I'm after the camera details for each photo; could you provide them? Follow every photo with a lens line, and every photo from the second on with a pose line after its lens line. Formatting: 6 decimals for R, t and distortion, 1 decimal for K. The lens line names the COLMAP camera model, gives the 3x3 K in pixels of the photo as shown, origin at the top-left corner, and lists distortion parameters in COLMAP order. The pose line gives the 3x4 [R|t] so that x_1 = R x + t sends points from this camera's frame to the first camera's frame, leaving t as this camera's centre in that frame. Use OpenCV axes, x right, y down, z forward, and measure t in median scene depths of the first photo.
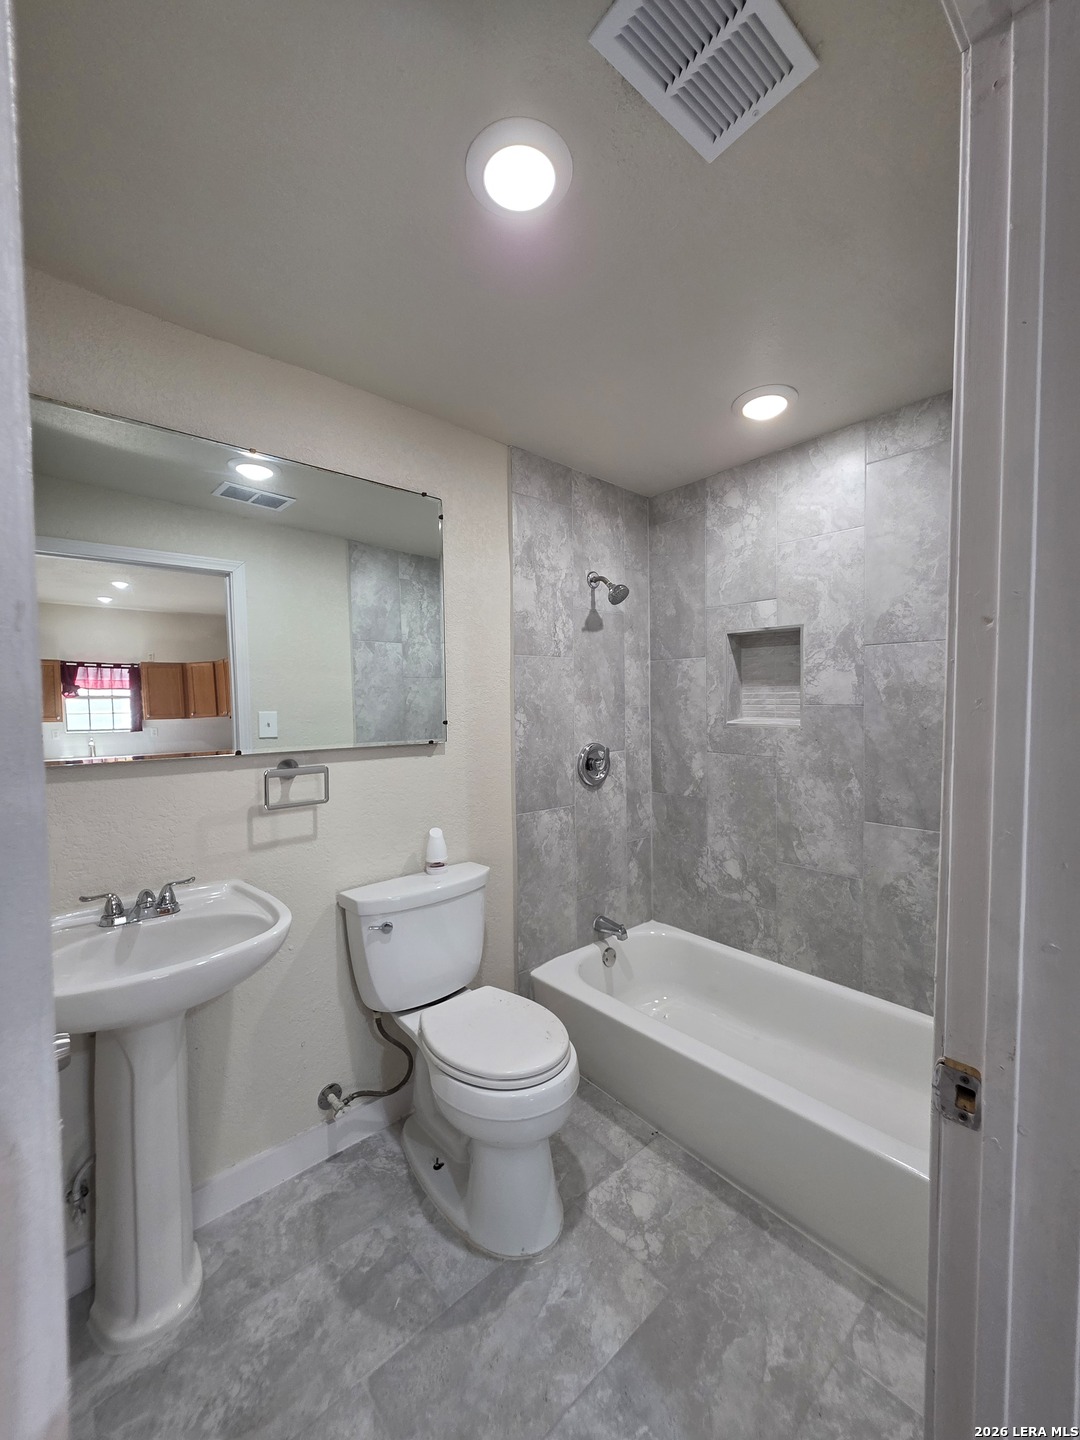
lens RADIAL K [[576.9, 0, 534.7], [0, 576.9, 716.3], [0, 0, 1]] dist [0.002470, -0.000295]
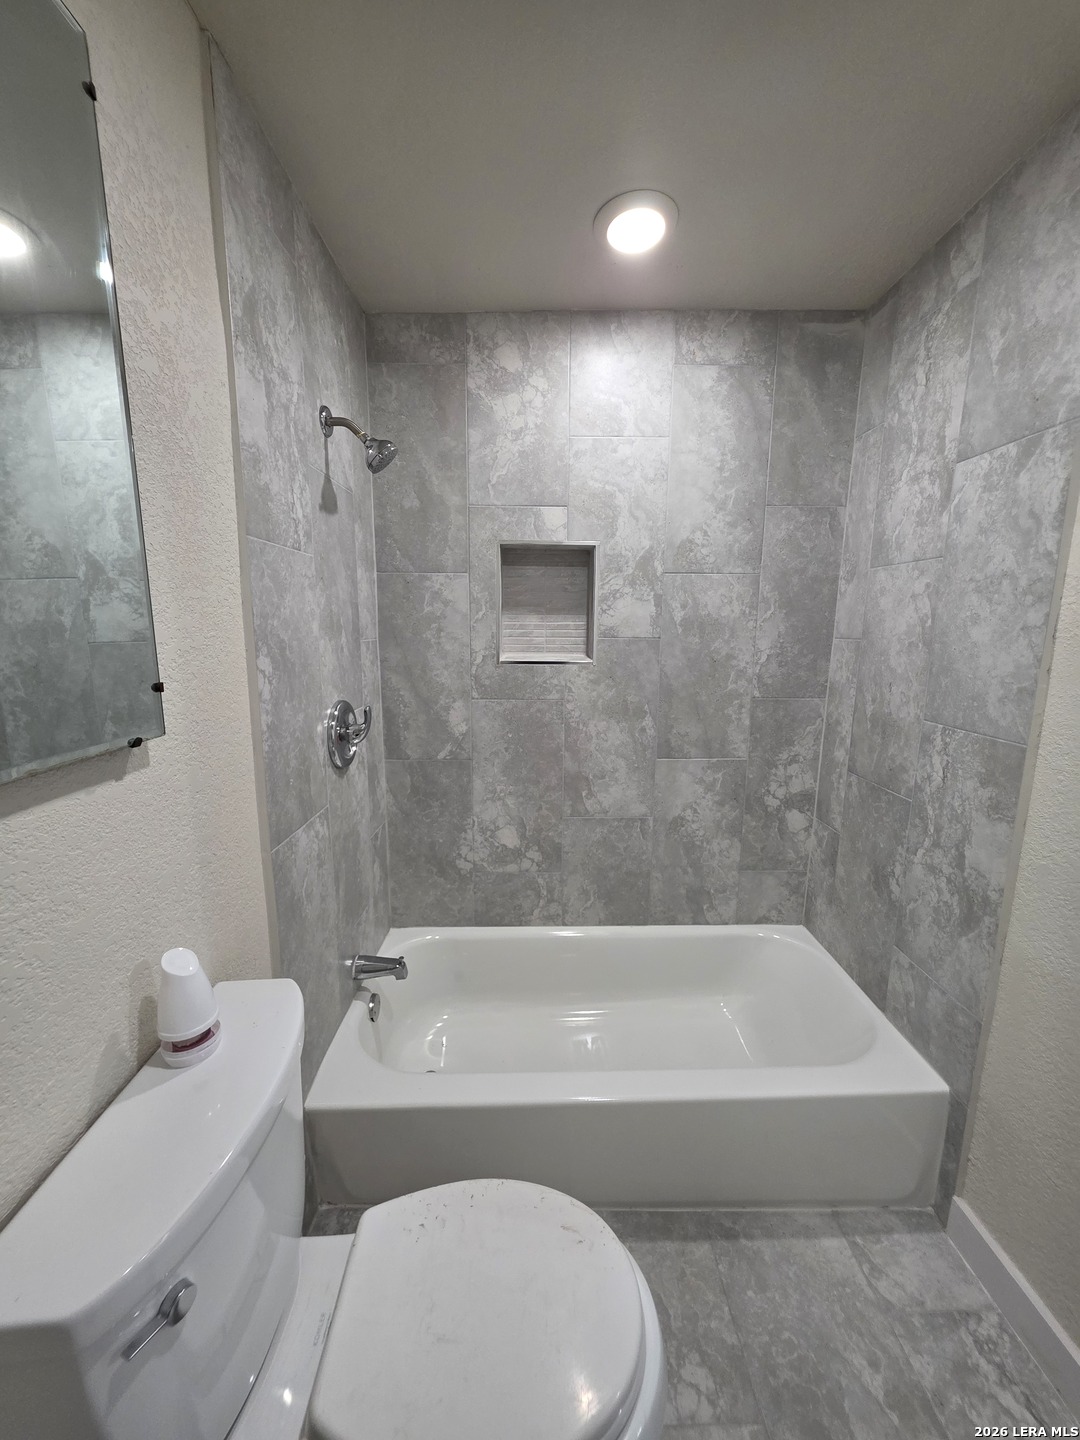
lens RADIAL K [[576.9, 0, 536.9], [0, 576.9, 716.2], [0, 0, 1]] dist [0.002470, -0.000295]
pose [[0.642164, -0.108300, 0.758878, -0.252495], [0.014688, 0.991526, 0.129073, -0.014973], [-0.766426, -0.071740, 0.638313, 0.477064]]
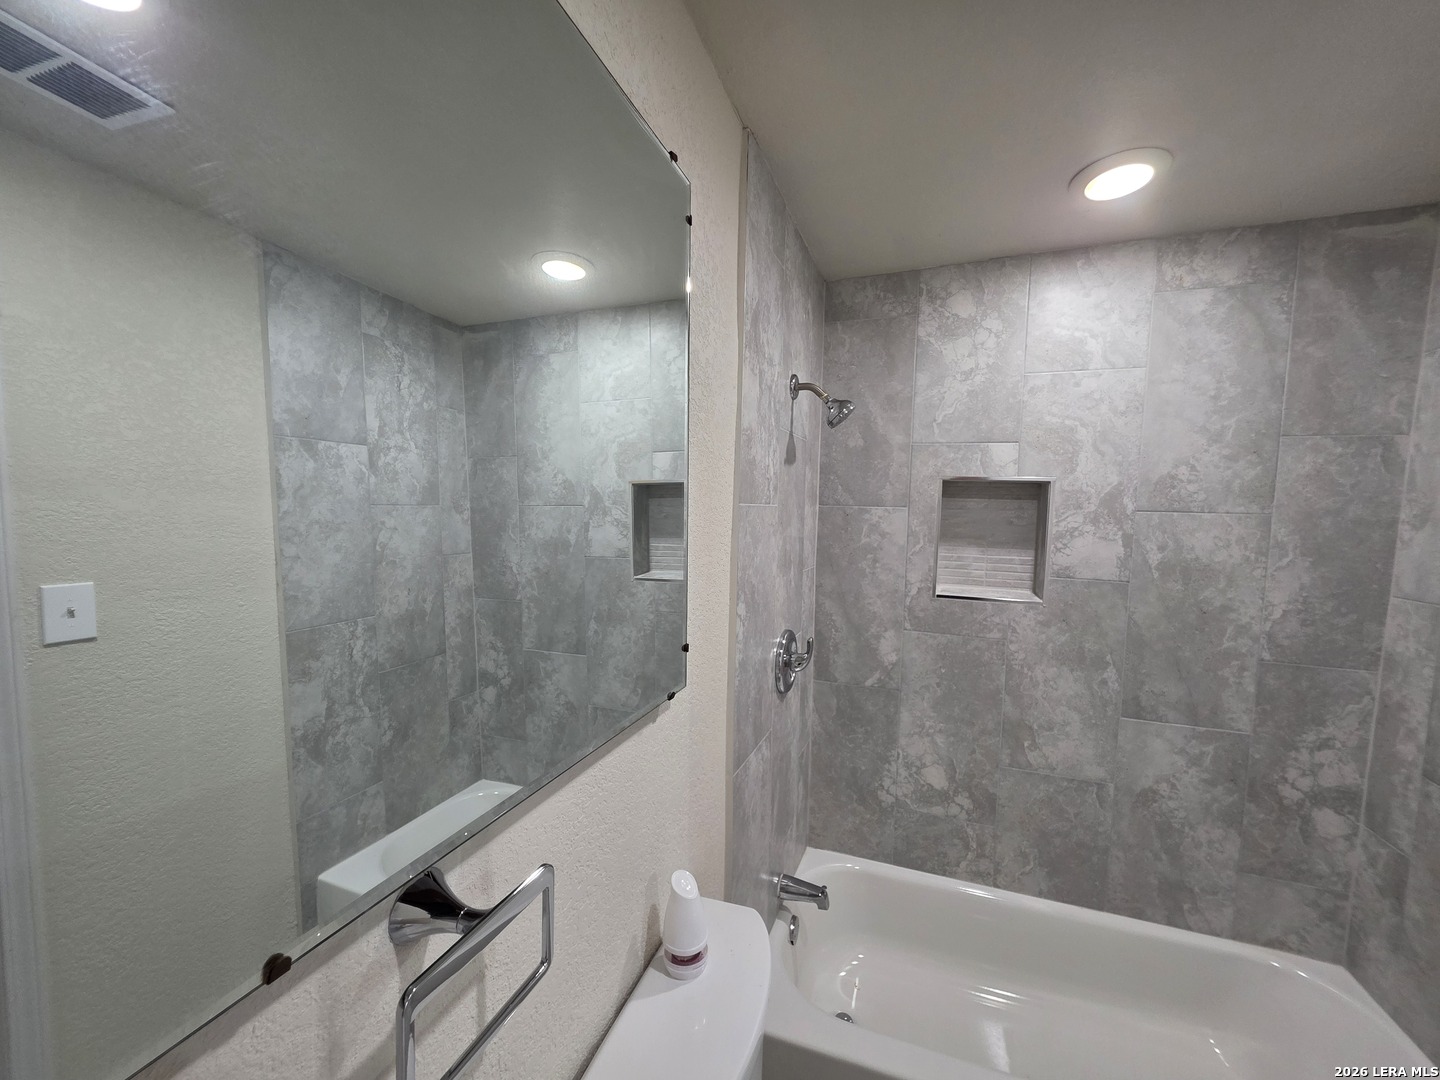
lens RADIAL K [[576.9, 0, 716.8], [0, 576.9, 541.9], [0, 0, 1]] dist [0.002470, -0.000295]
pose [[0.873074, -0.001651, 0.487585, -0.321572], [-0.015771, 0.999375, 0.031624, -0.082937], [-0.487333, -0.035299, 0.872503, 0.490850]]
